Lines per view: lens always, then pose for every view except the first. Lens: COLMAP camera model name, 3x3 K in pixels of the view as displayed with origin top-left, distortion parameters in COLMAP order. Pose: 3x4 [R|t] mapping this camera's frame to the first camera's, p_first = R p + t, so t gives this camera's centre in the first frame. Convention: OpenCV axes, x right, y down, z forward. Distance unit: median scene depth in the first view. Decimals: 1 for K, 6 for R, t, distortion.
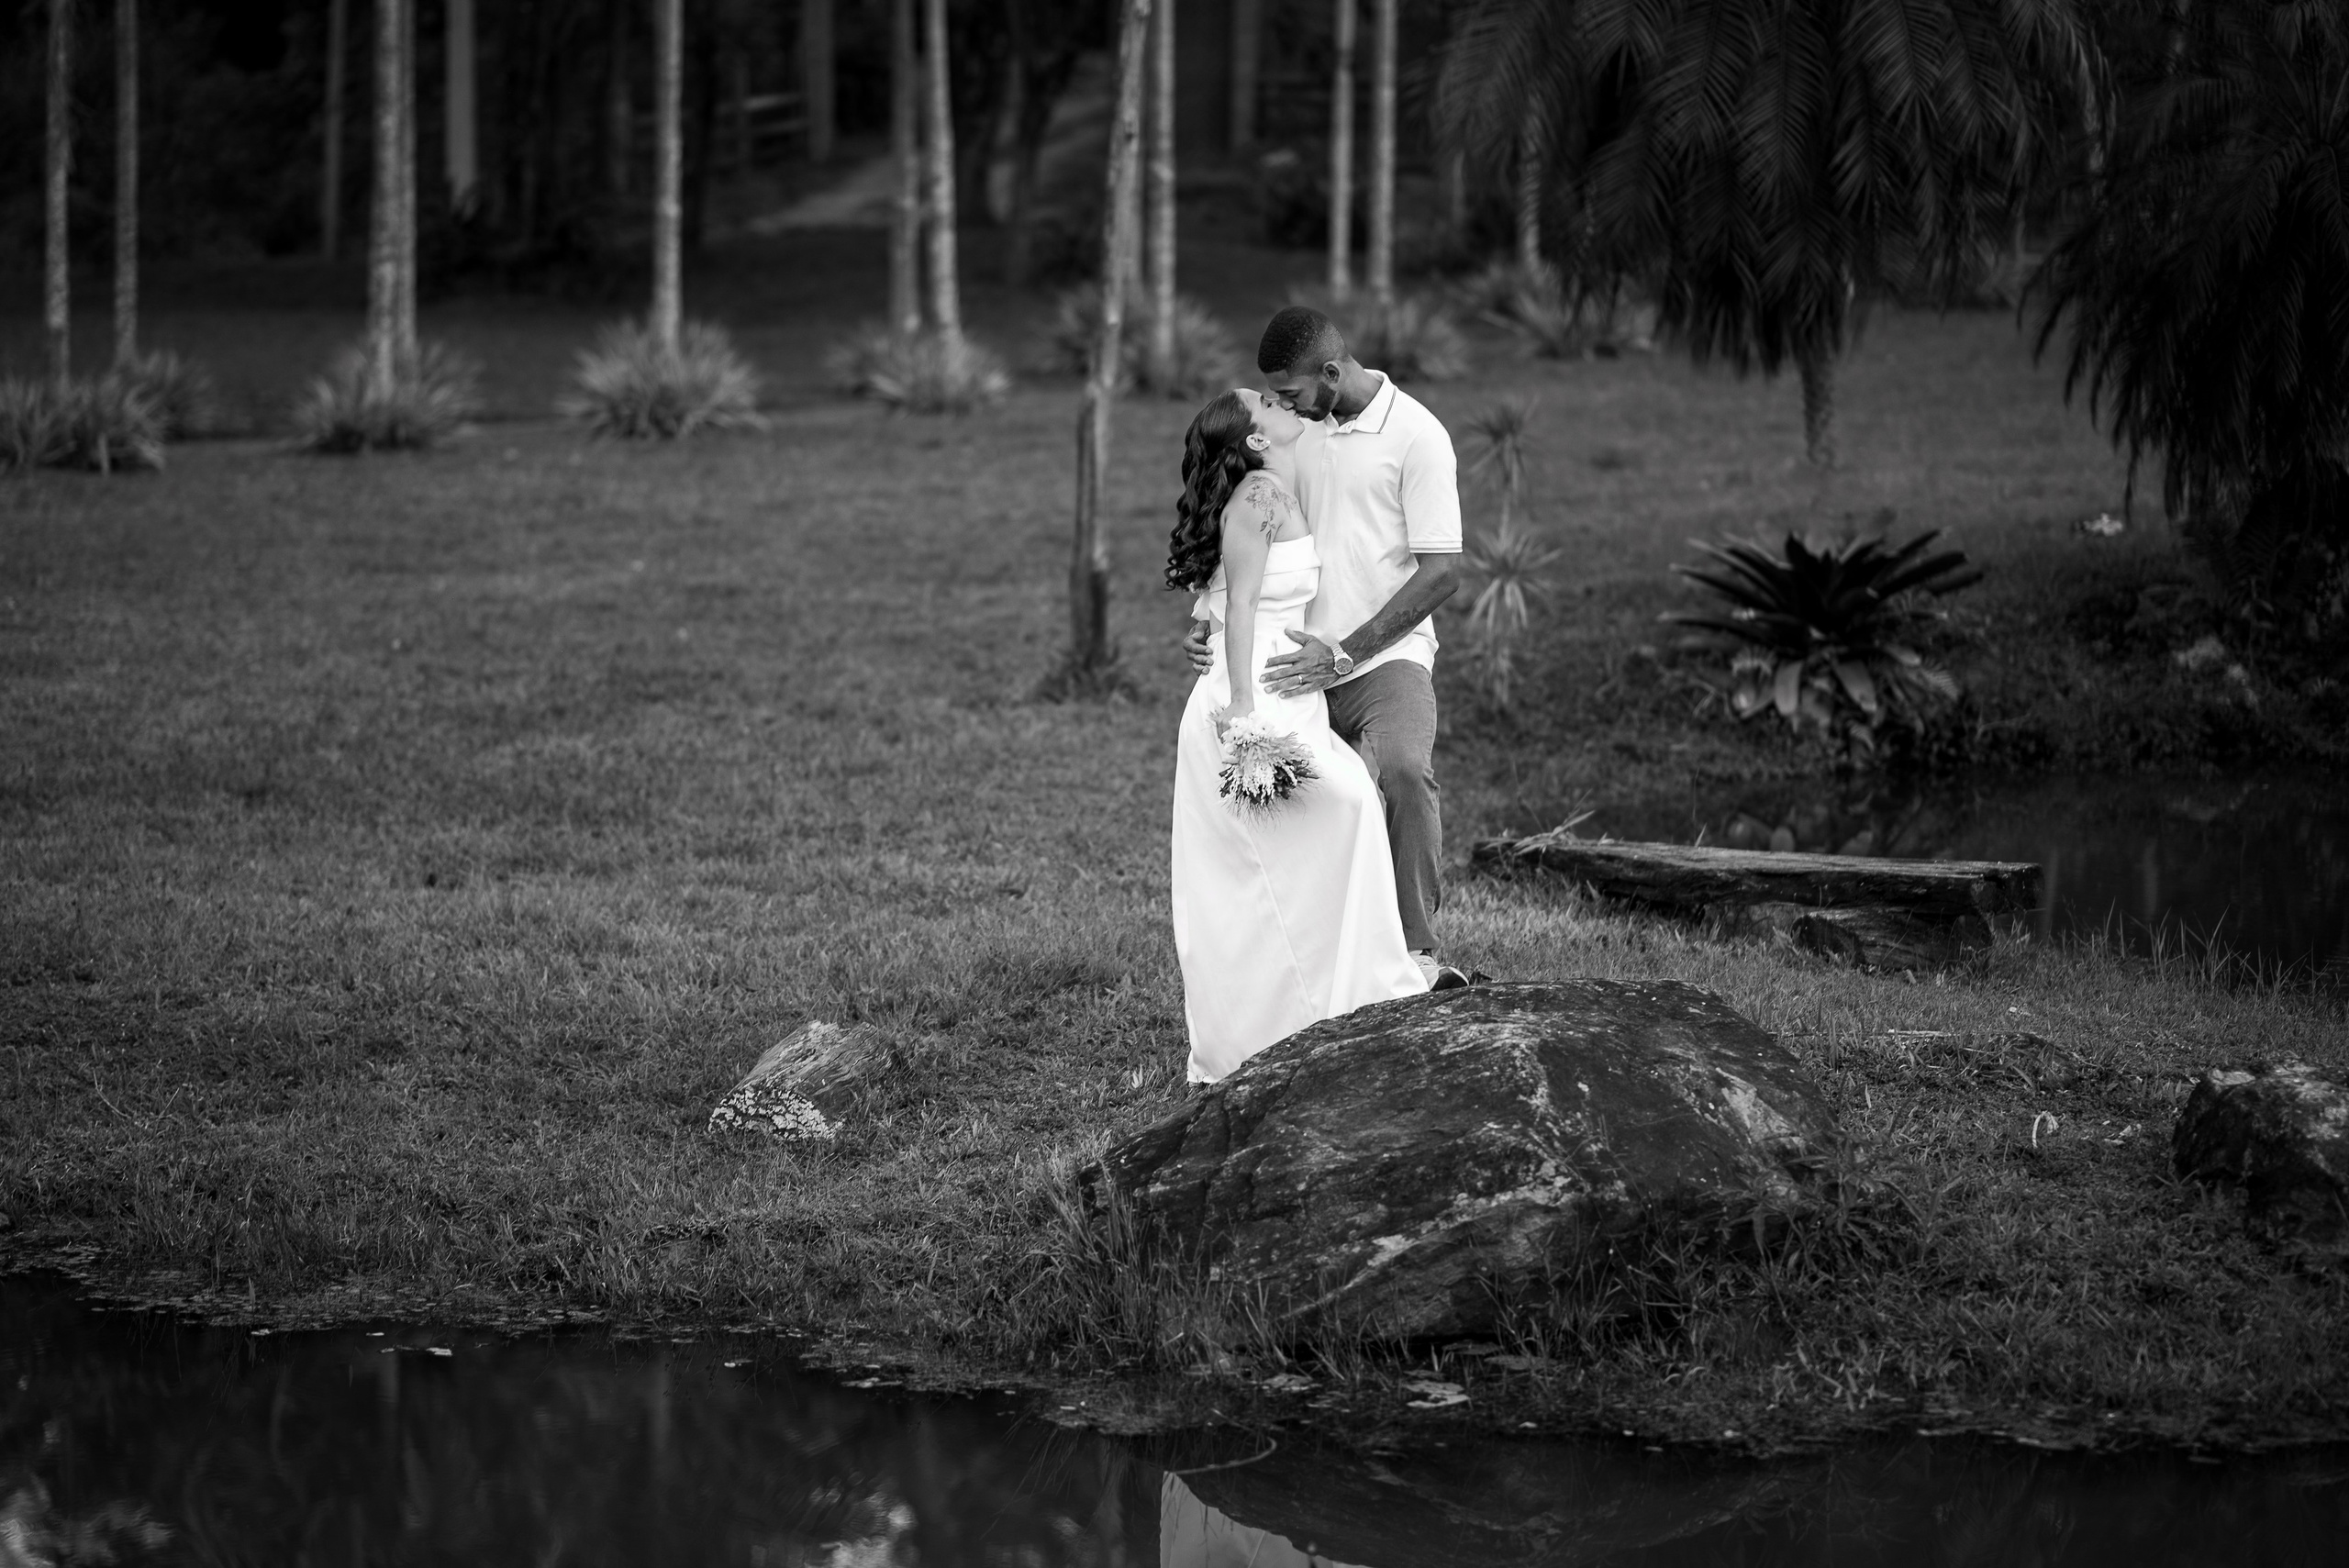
lens RADIAL K [[6066.2, 0, 1222.9], [0, 6066.2, 783.6], [0, 0, 1]] dist [0.121869, -0.737162]
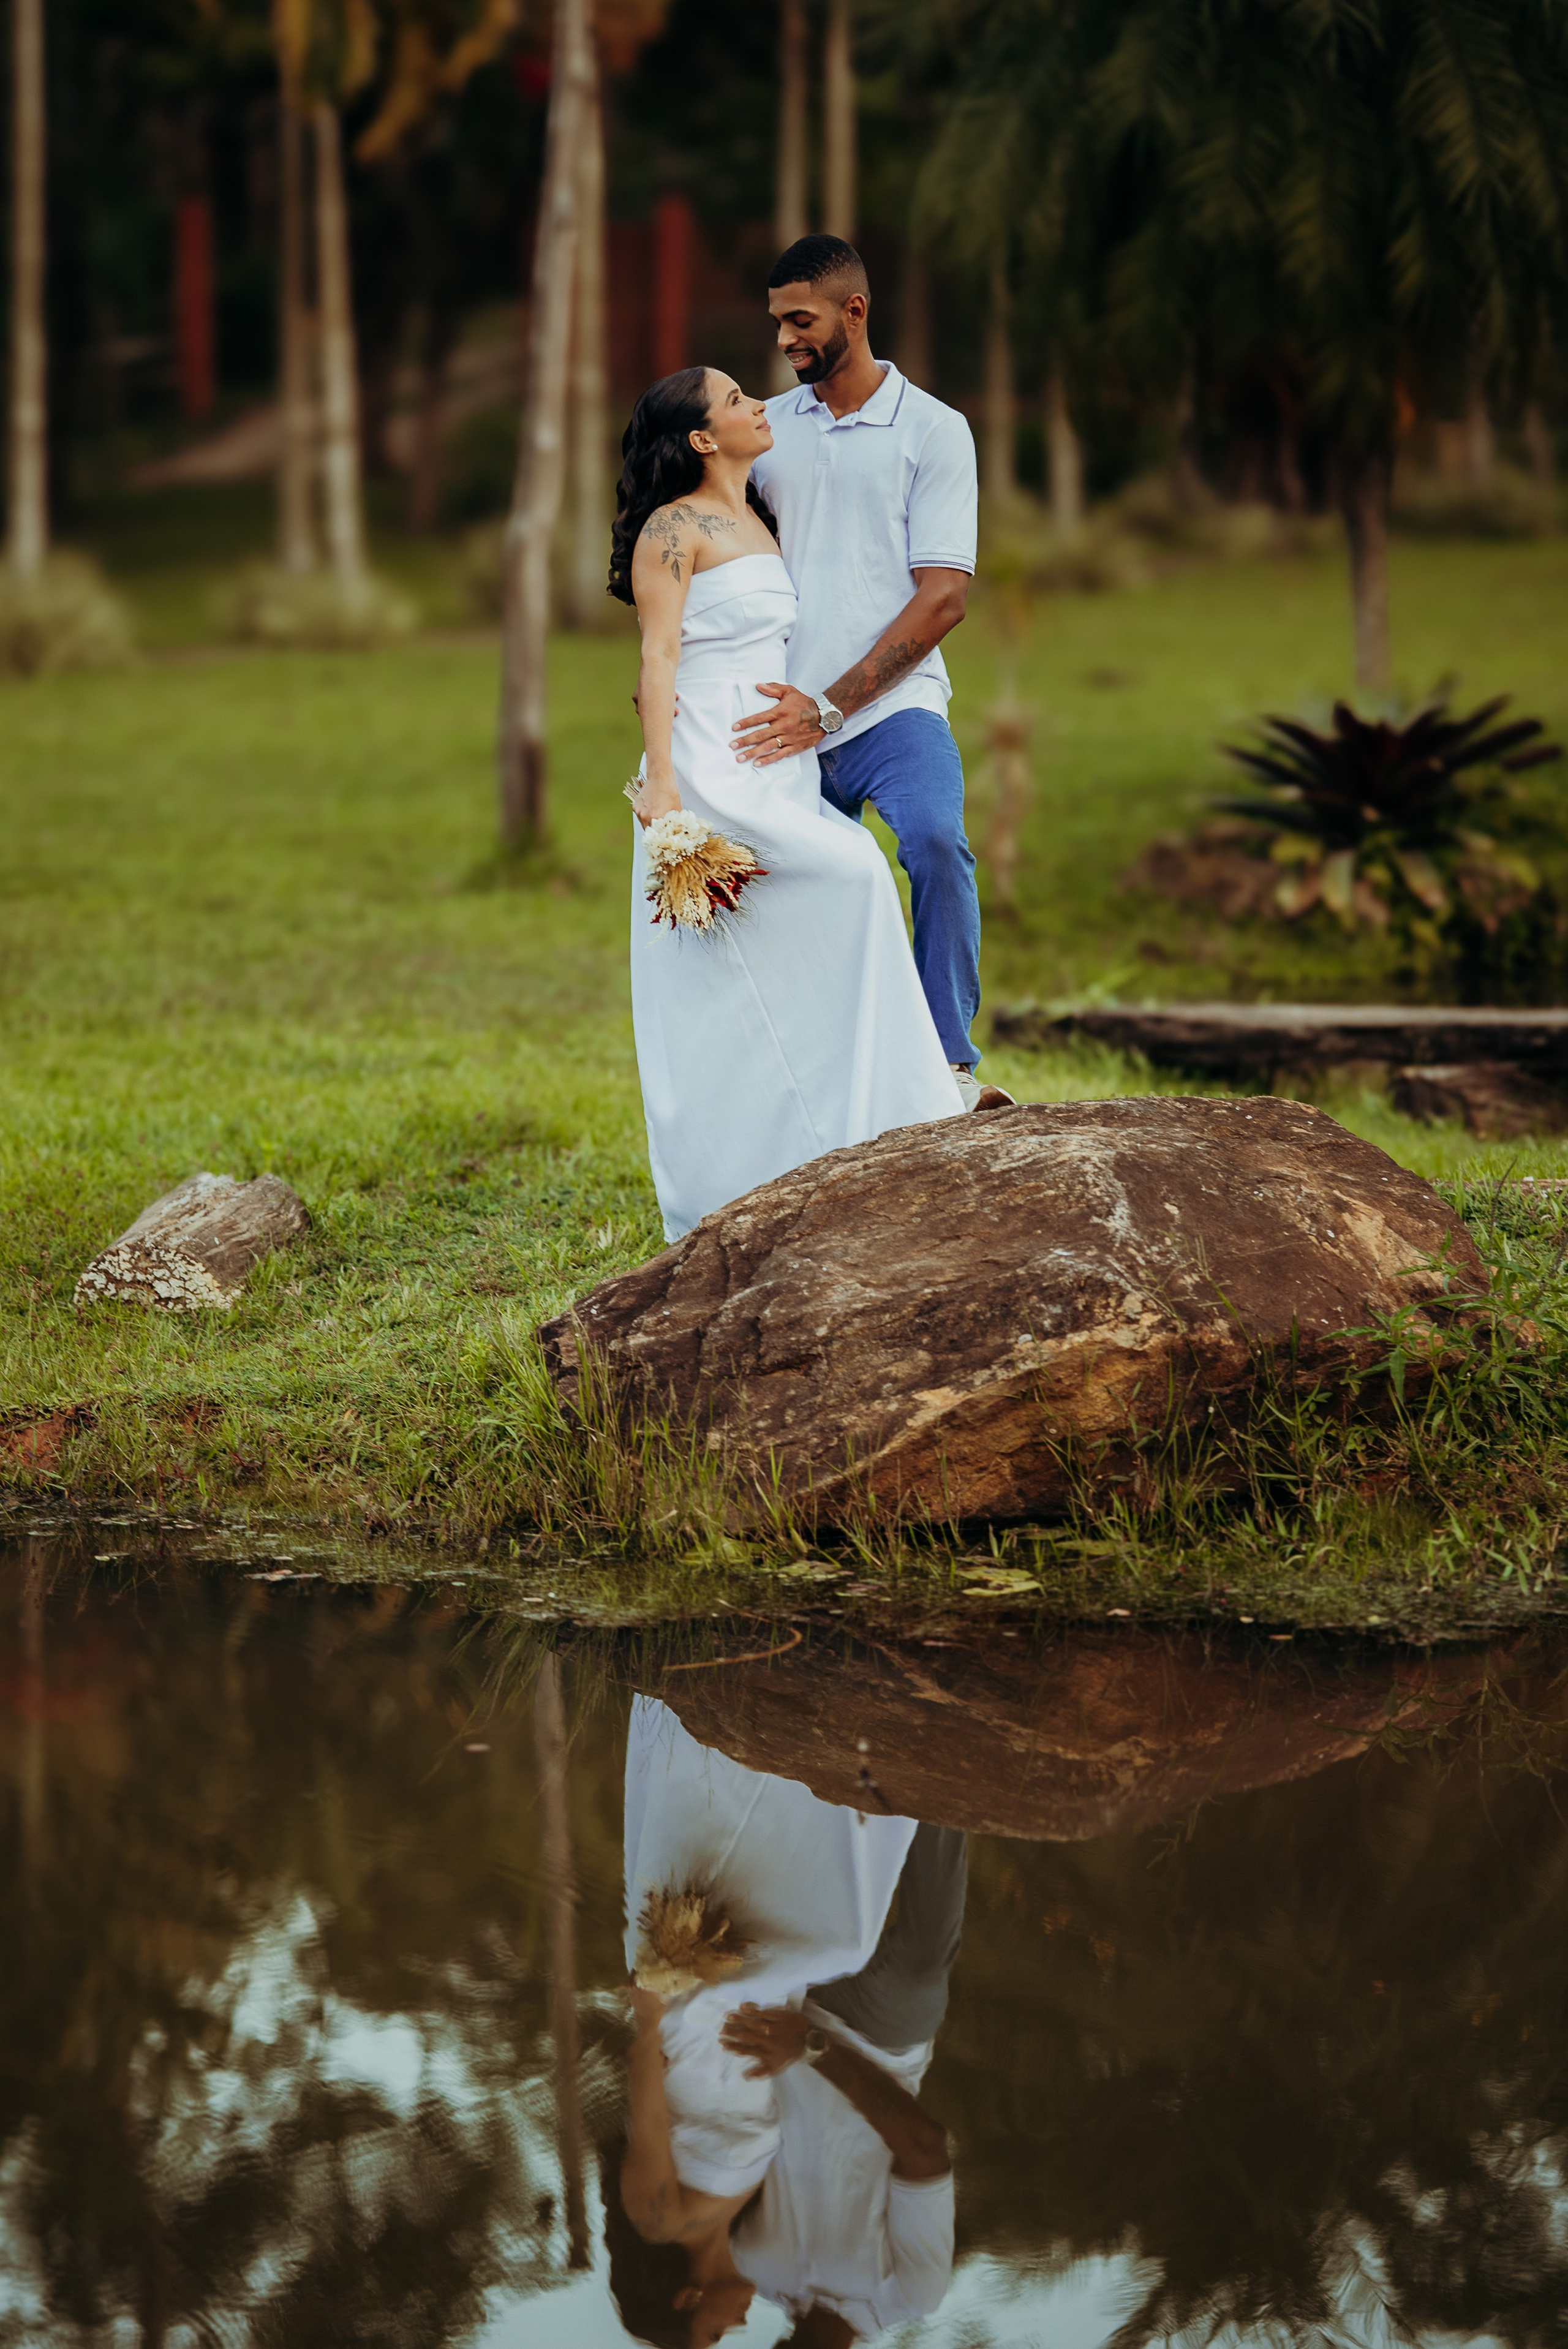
lens RADIAL K [[6066.4, 0, 739.4], [0, 6066.4, 1273.3], [0, 0, 1]] dist [0.121869, -0.737162]
pose [[0.999708, -0.010119, 0.021947, -0.014894], [0.010317, 0.999907, -0.008908, 0.064625], [-0.021855, 0.009131, 0.999719, 0.203172]]
